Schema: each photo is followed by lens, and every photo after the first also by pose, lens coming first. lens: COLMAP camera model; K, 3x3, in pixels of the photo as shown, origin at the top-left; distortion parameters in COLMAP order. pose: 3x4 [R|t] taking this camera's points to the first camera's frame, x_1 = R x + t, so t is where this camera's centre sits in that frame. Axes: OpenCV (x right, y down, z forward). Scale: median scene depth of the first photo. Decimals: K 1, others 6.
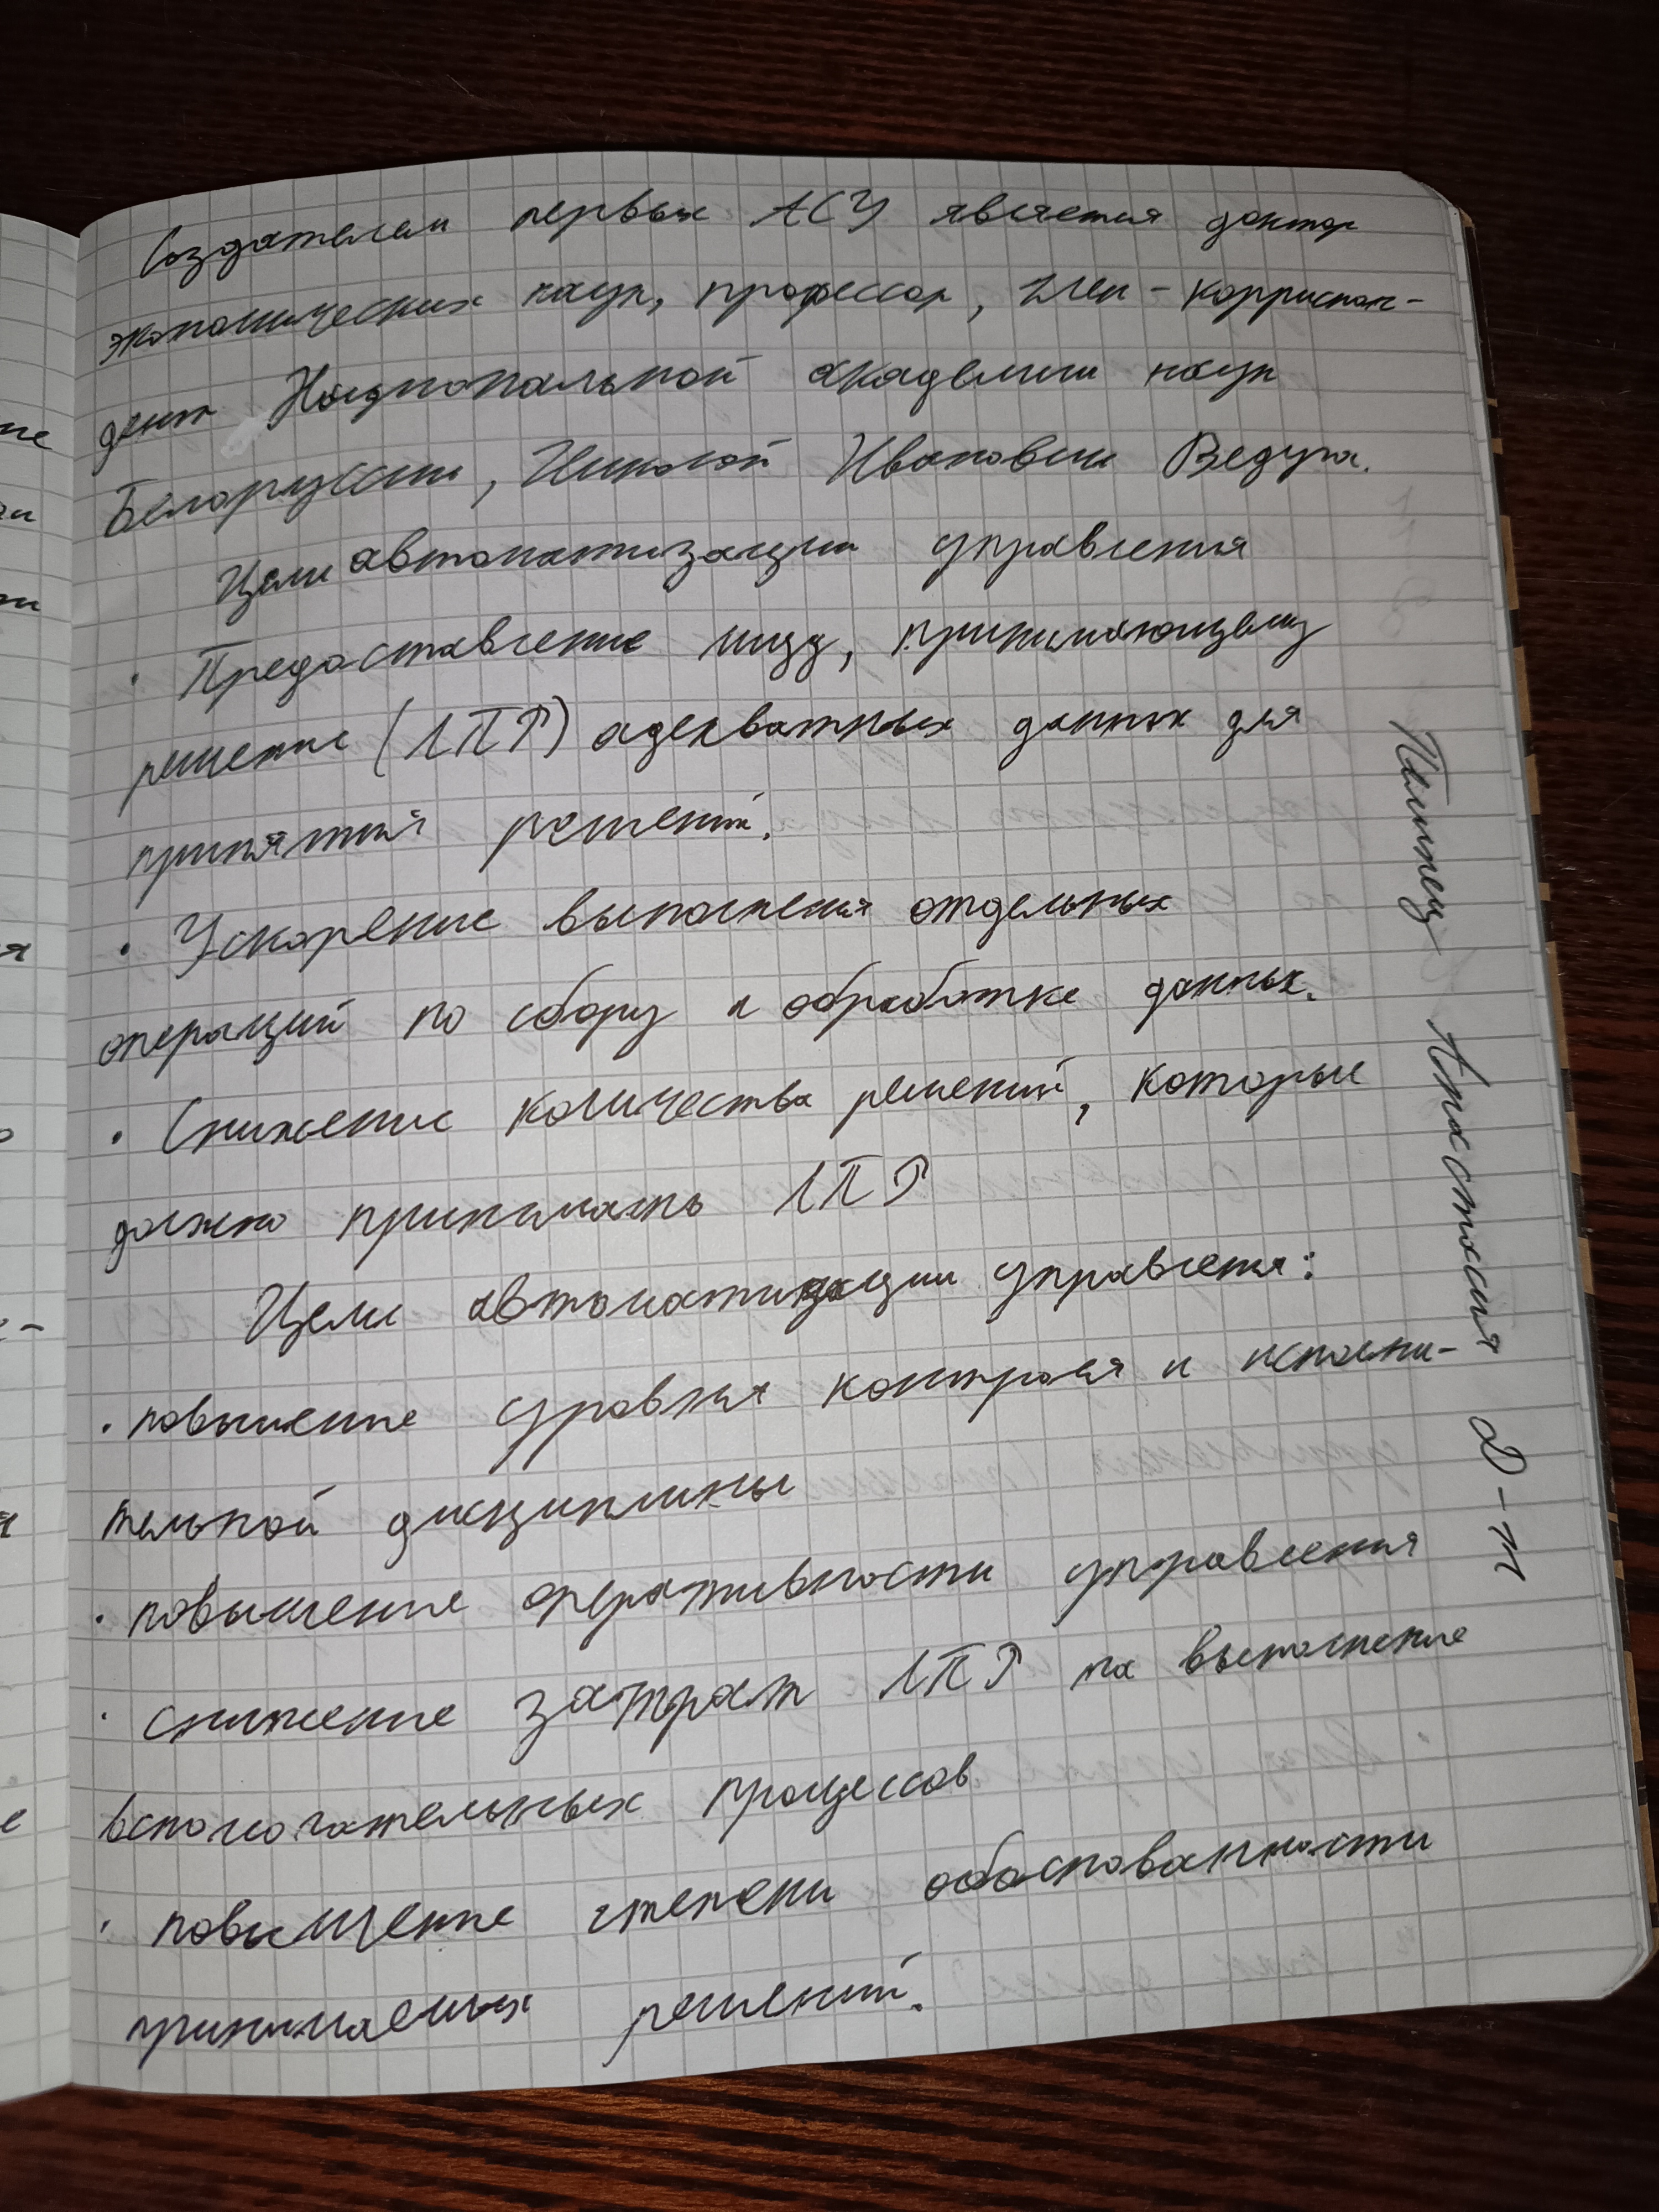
lens RADIAL K [[1623.6, 0, 829.5], [0, 1623.6, 1106.0], [0, 0, 1]] dist [-0.001972, 0.000076]
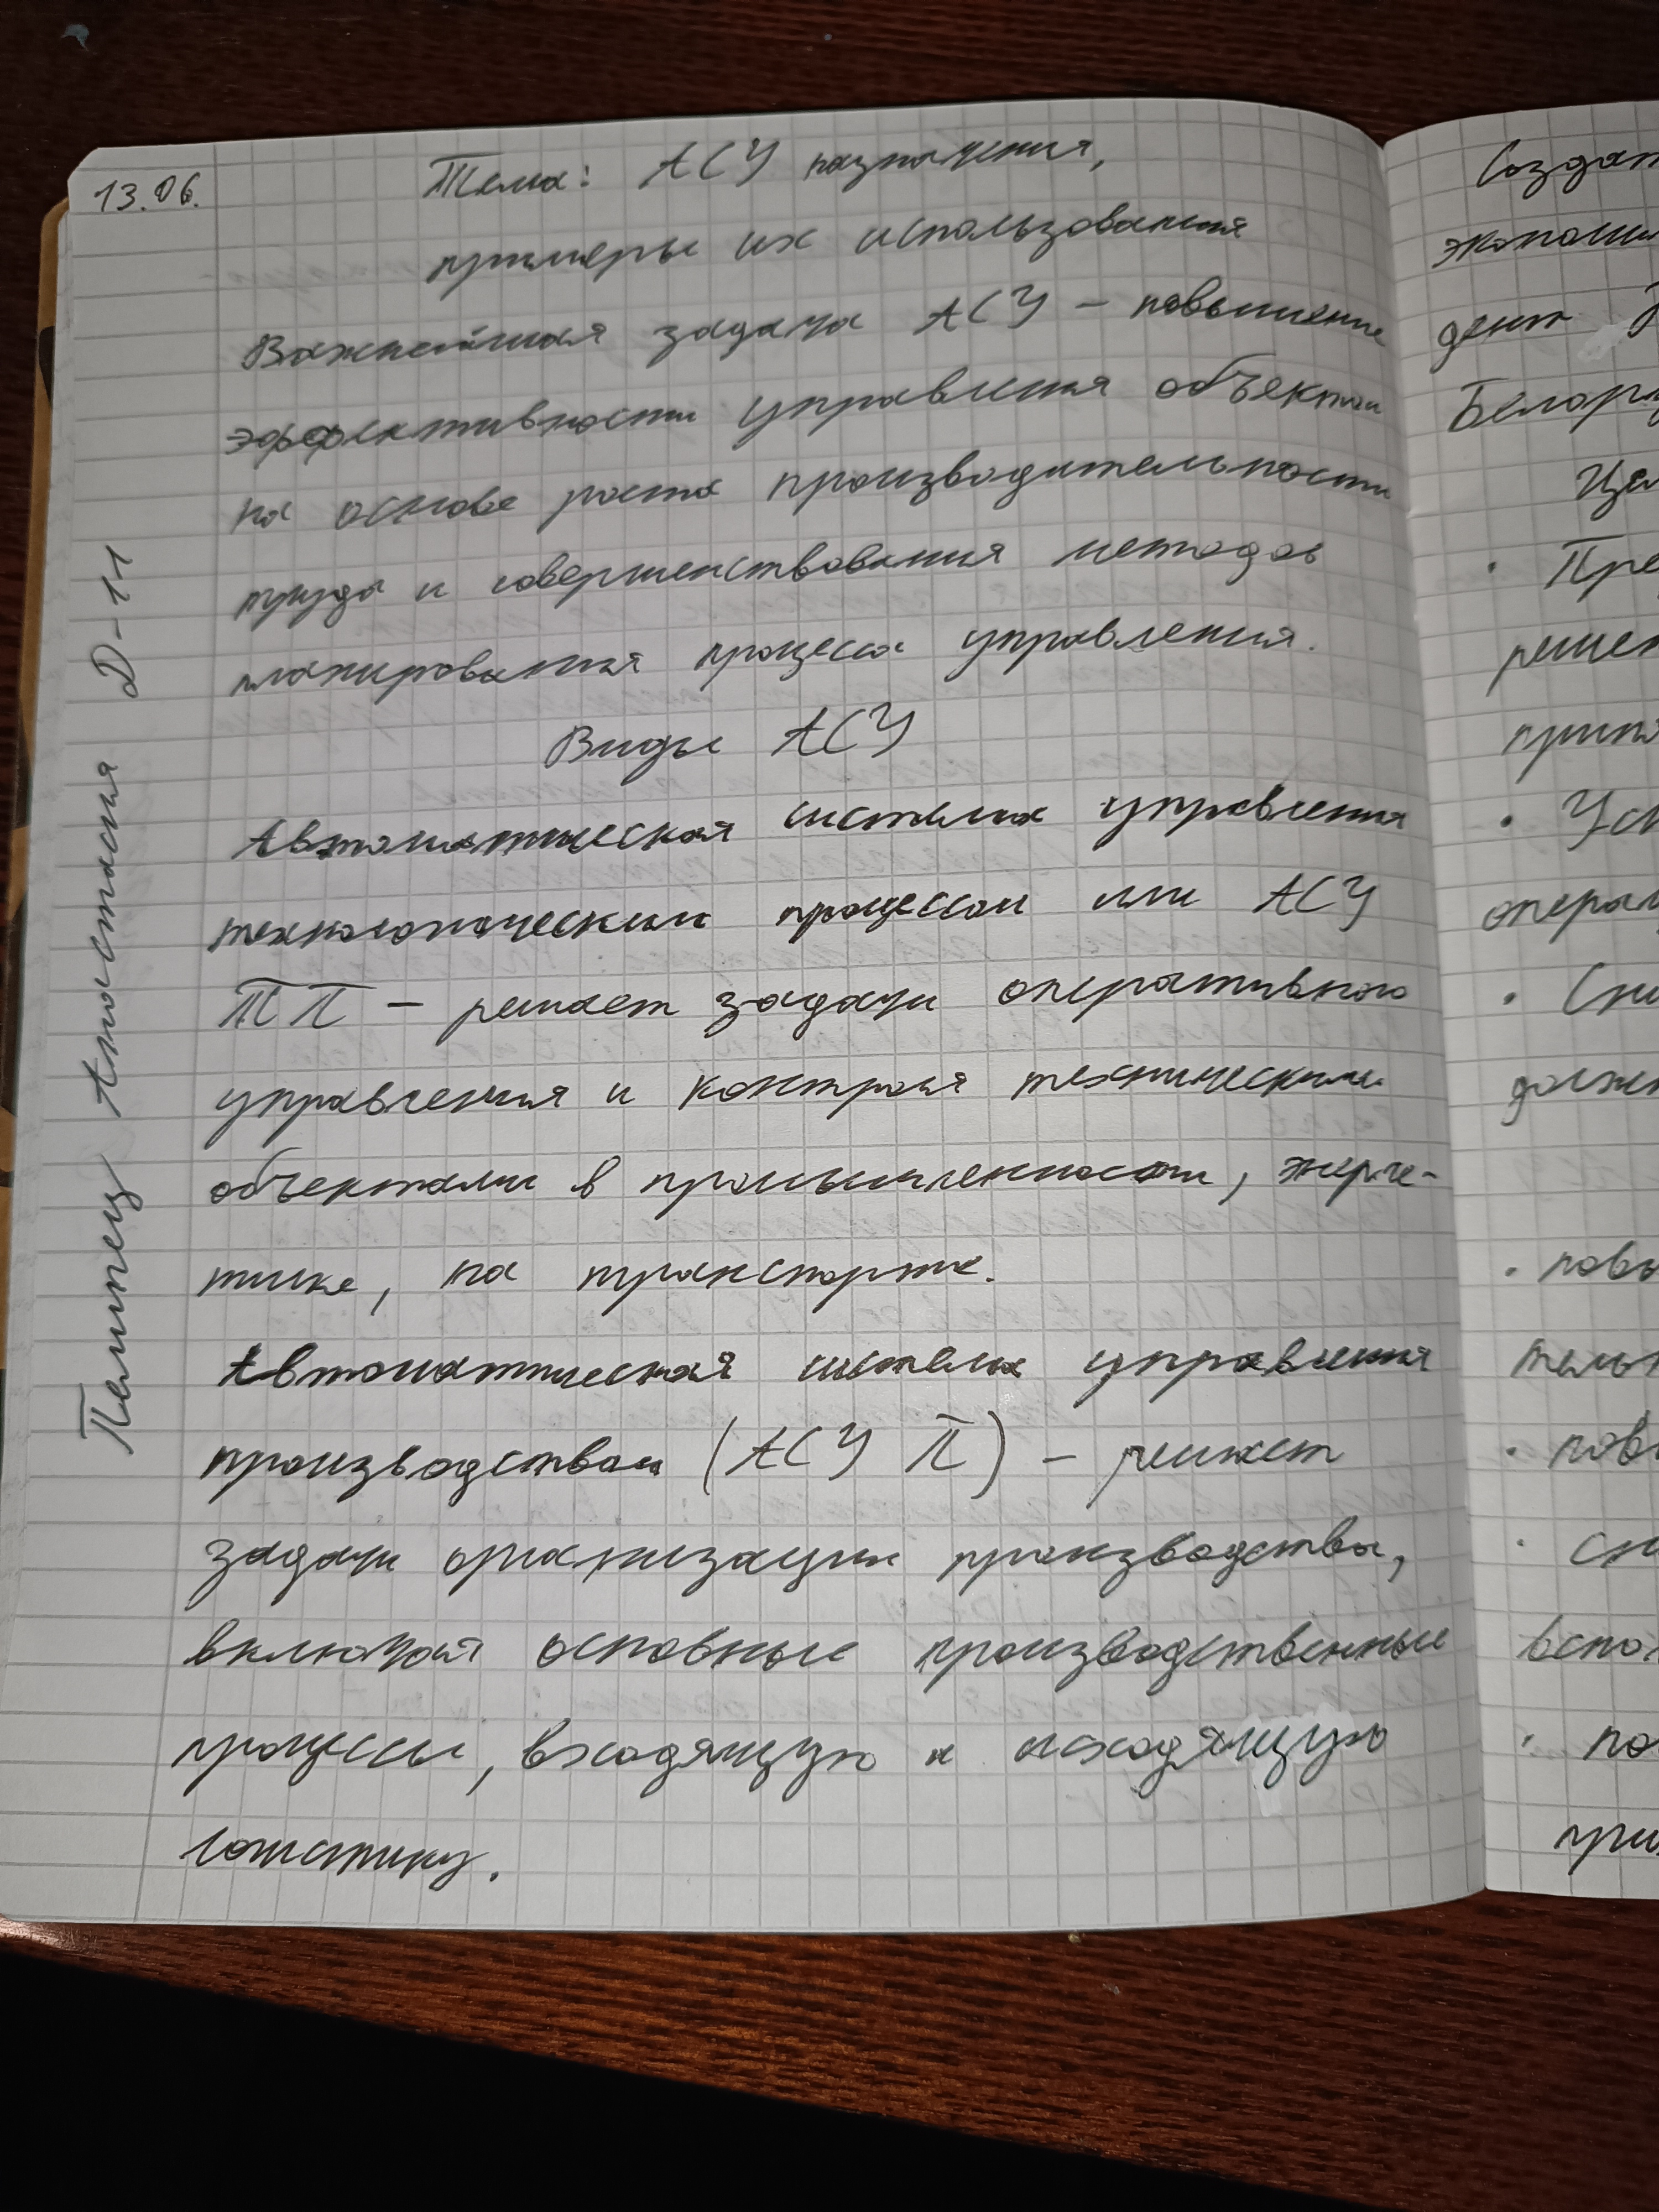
lens RADIAL K [[1615.6, 0, 946.8], [0, 1615.6, 1104.5], [0, 0, 1]] dist [0.000615, 0.000034]
pose [[0.998438, 0.041185, 0.037744, -0.836874], [-0.041173, 0.999151, -0.001082, 0.104002], [-0.037757, -0.000473, 0.999287, -0.033191]]
